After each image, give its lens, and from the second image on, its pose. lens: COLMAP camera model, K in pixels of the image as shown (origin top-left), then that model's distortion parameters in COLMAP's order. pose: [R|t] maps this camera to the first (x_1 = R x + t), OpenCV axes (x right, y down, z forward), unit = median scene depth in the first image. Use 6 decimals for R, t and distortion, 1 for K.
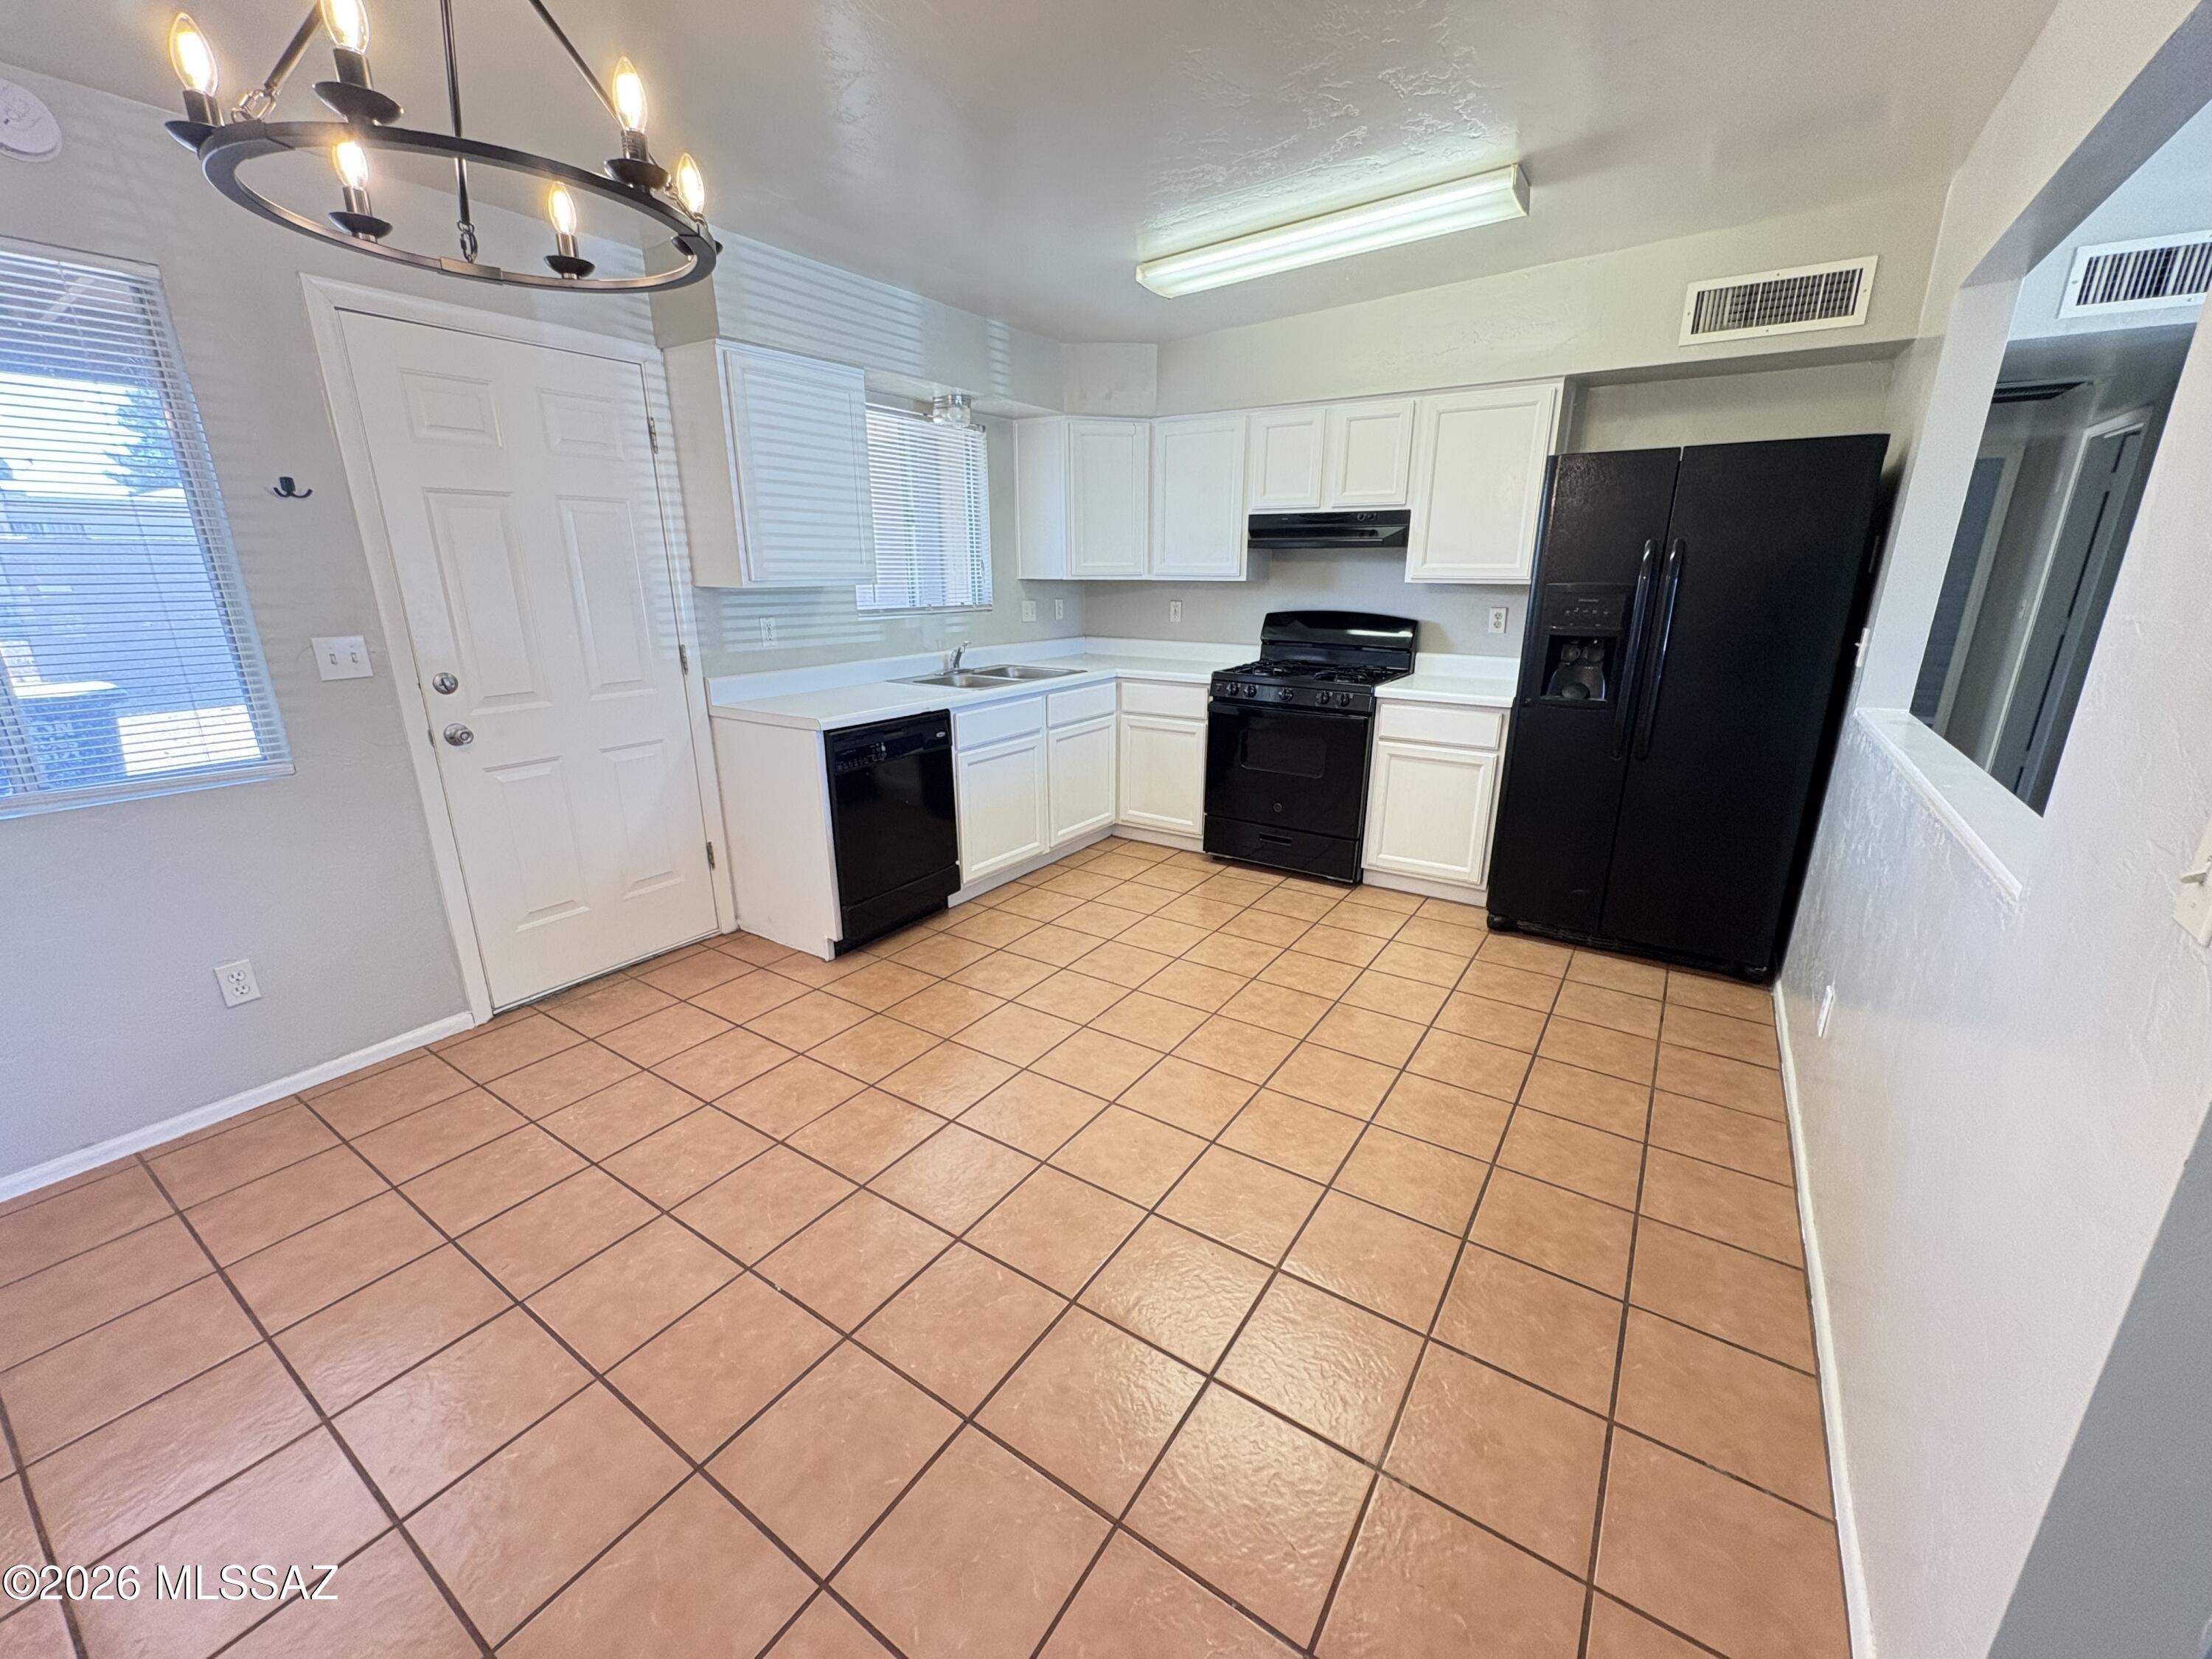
lens RADIAL K [[882.6, 0, 1103.1], [0, 882.6, 830.2], [0, 0, 1]] dist [0.001122, 0.000116]
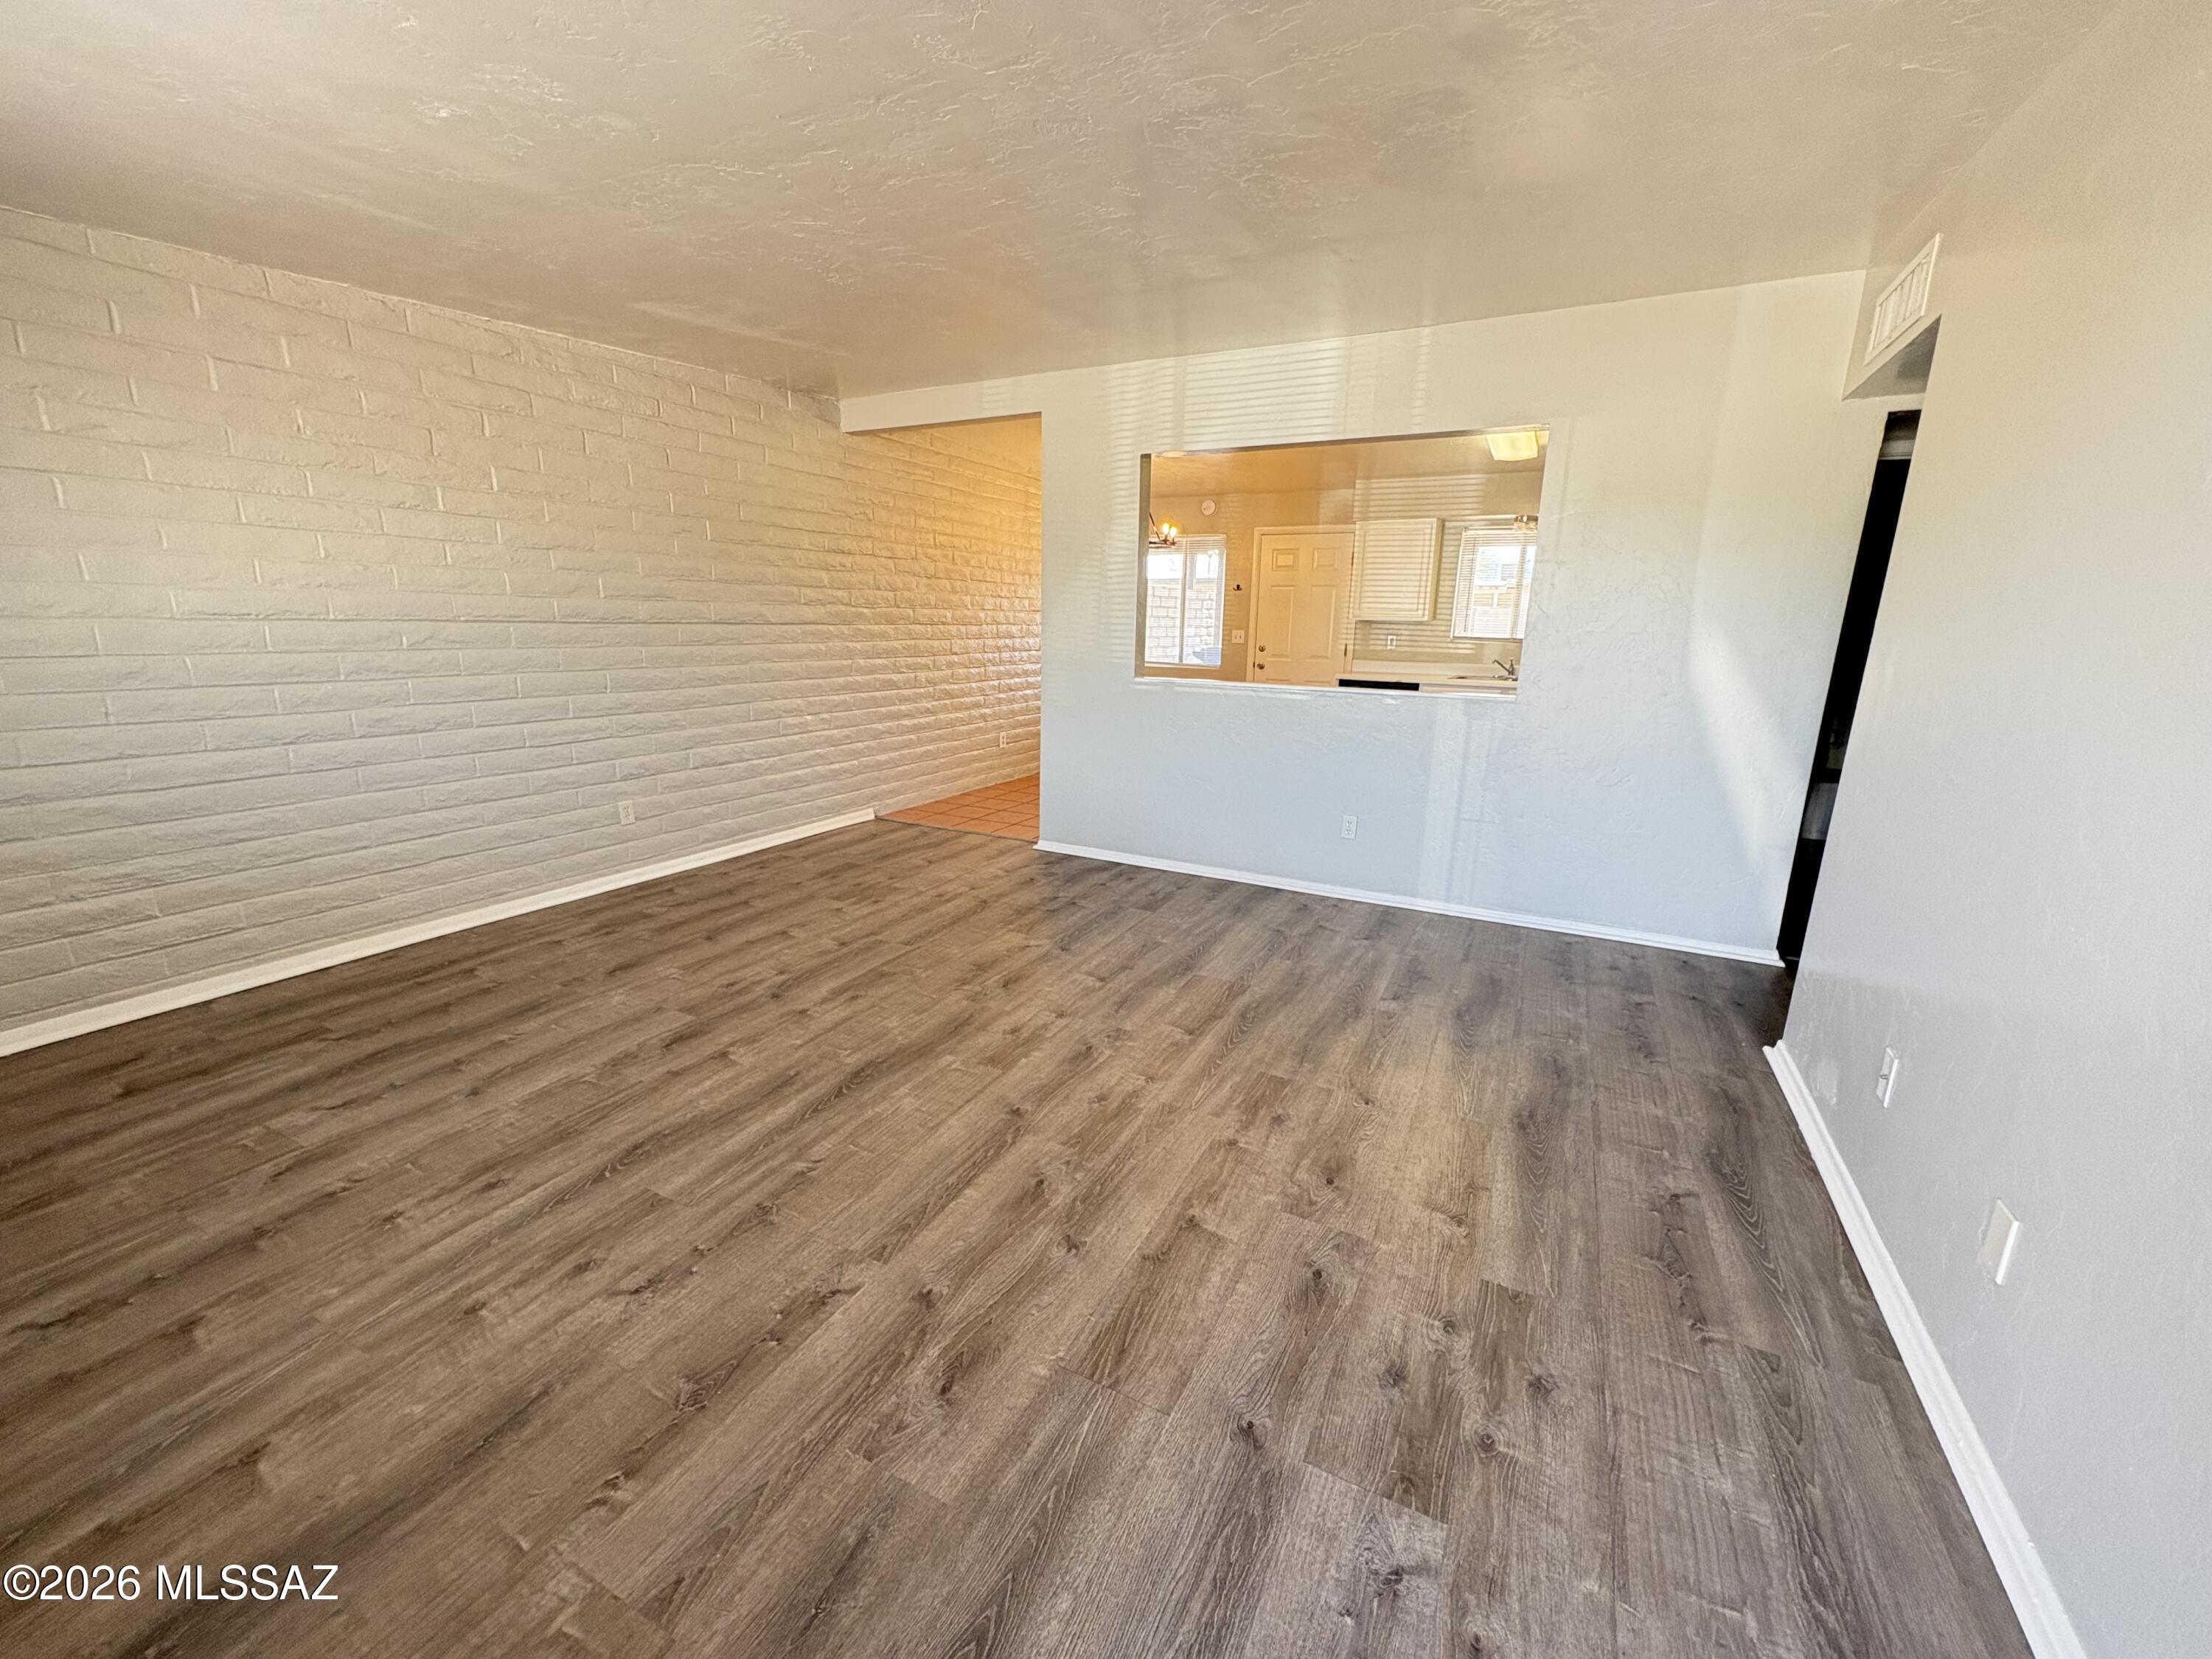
lens RADIAL K [[882.6, 0, 1103.1], [0, 882.6, 830.2], [0, 0, 1]] dist [0.001122, 0.000116]
pose [[0.104638, 0.232271, -0.967006, 1.741375], [-0.307549, 0.932239, 0.190641, 0.004411], [0.945761, 0.277453, 0.168982, 0.107332]]
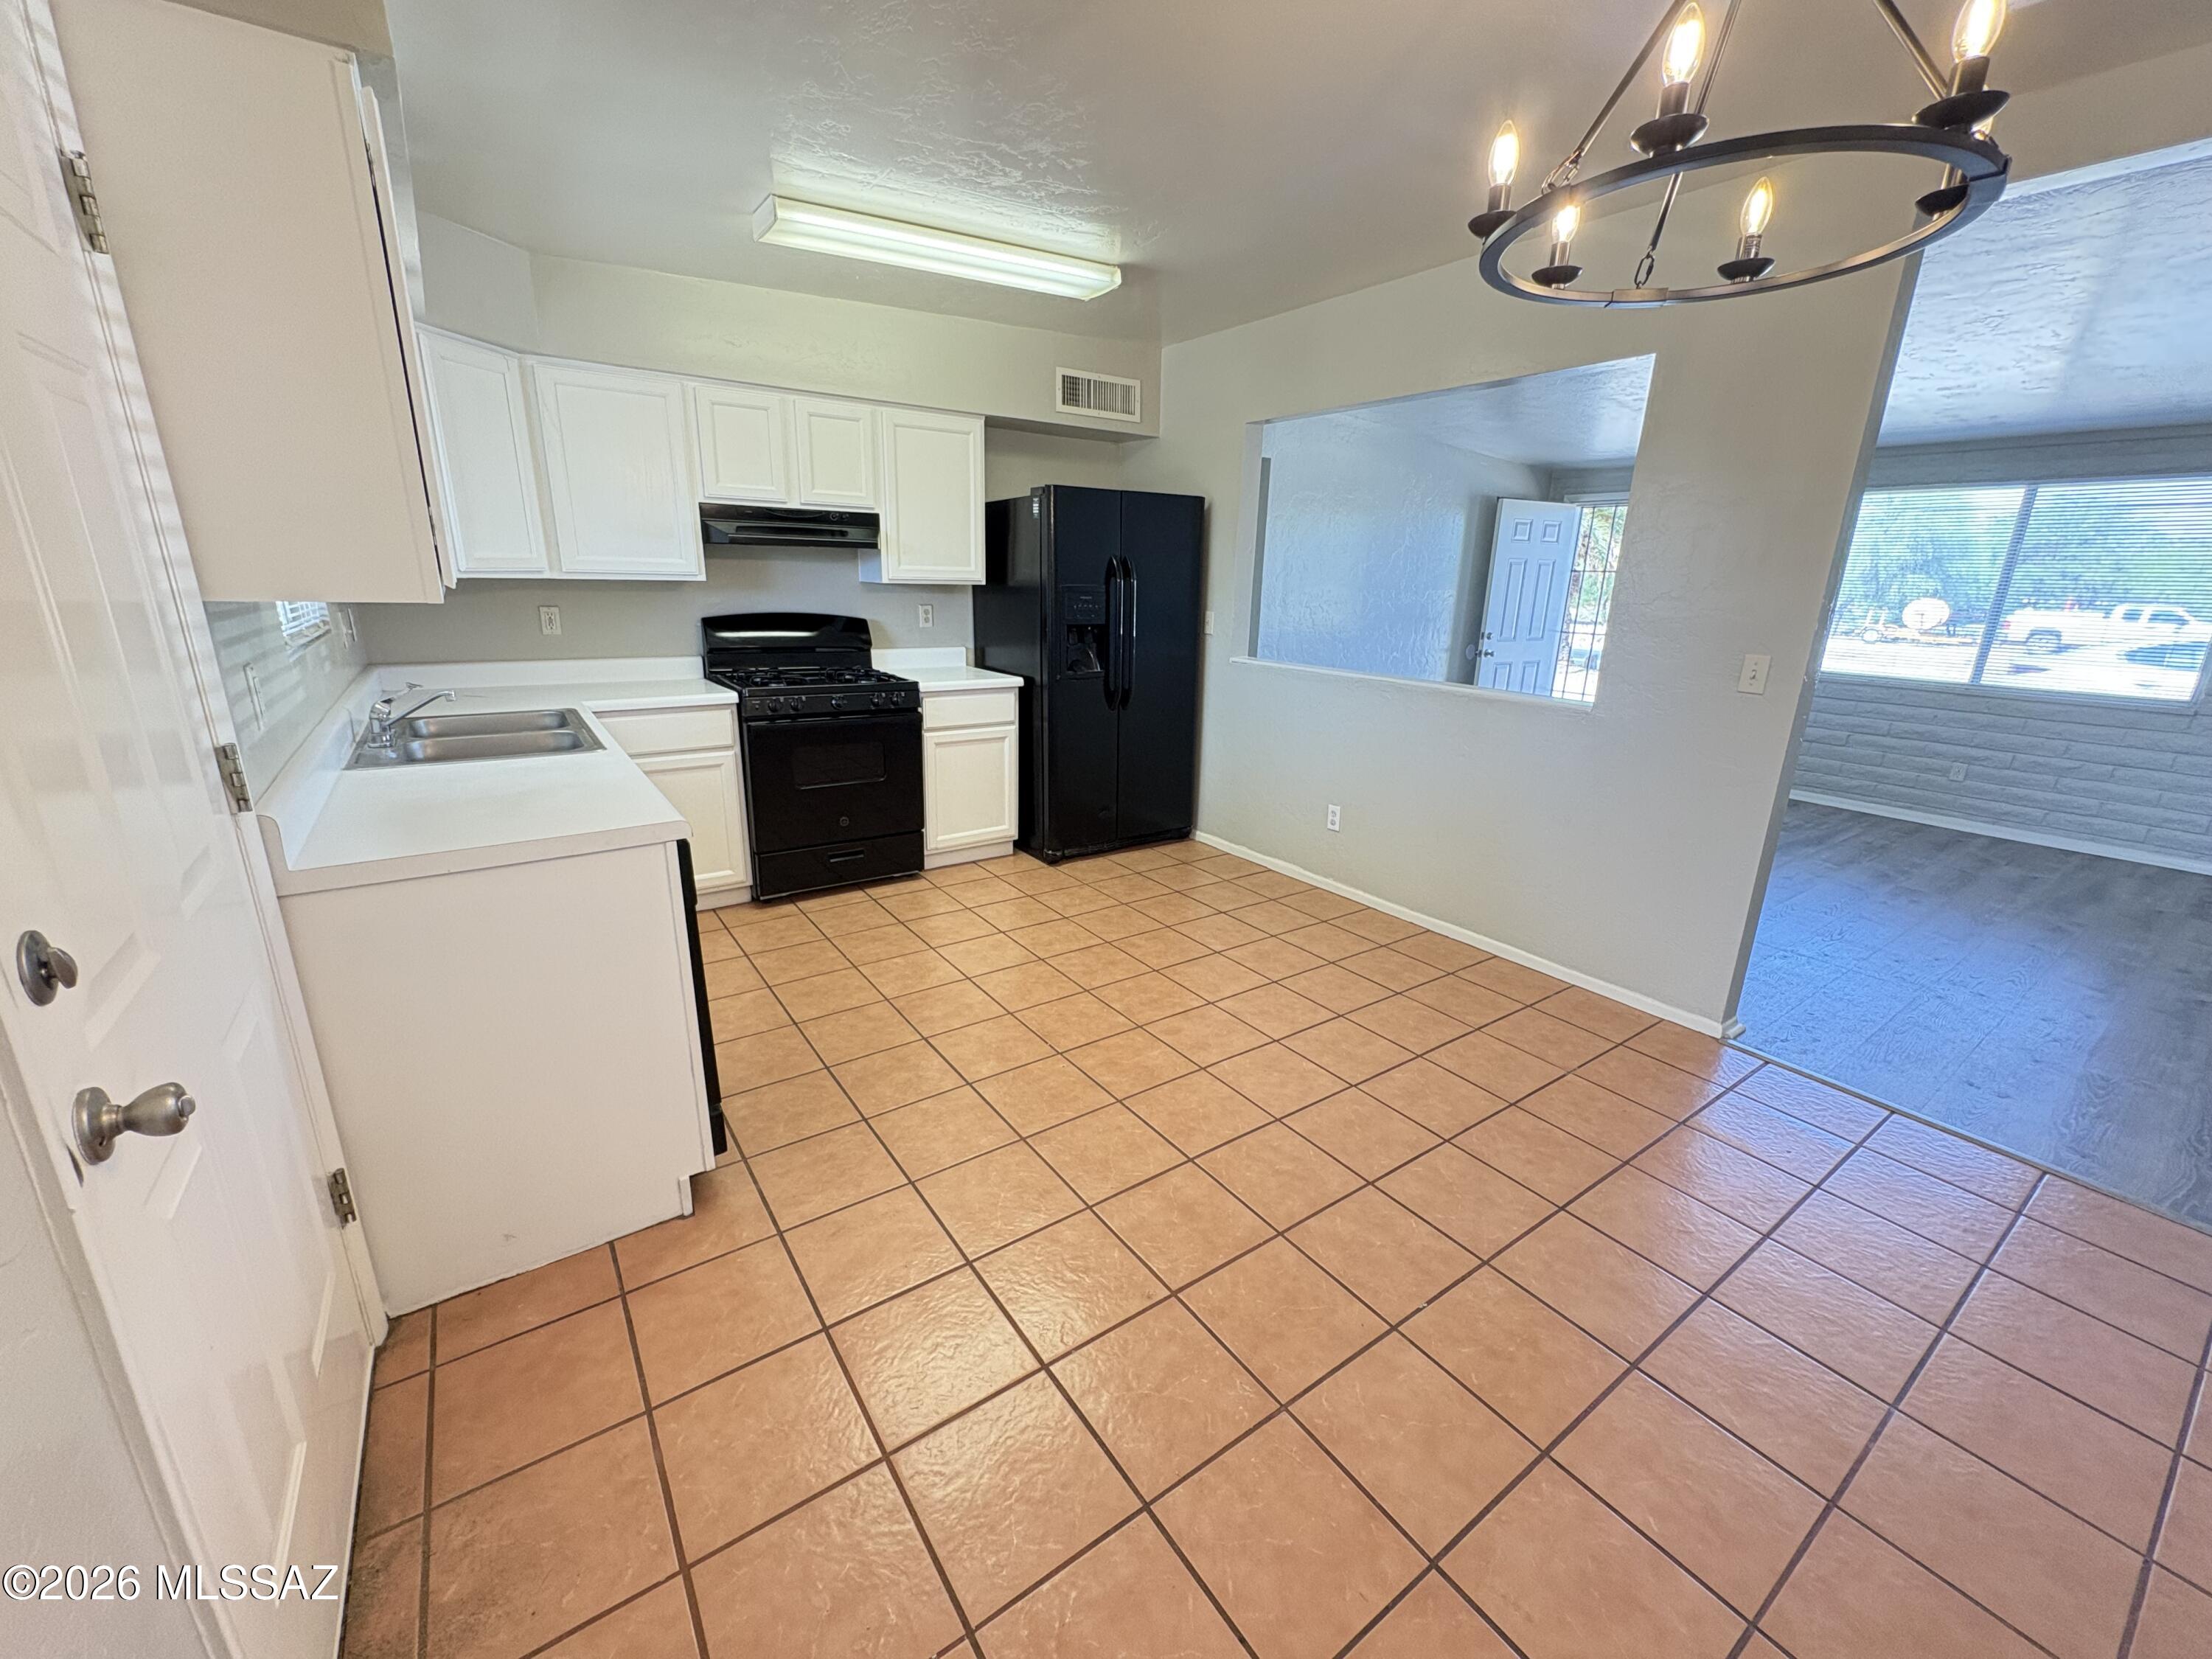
lens RADIAL K [[882.6, 0, 1103.1], [0, 882.6, 830.2], [0, 0, 1]] dist [0.001122, 0.000116]
pose [[0.366458, -0.254262, 0.895019, -0.652706], [0.246083, 0.954169, 0.170309, -0.130447], [-0.897302, 0.157838, 0.412232, 0.431546]]
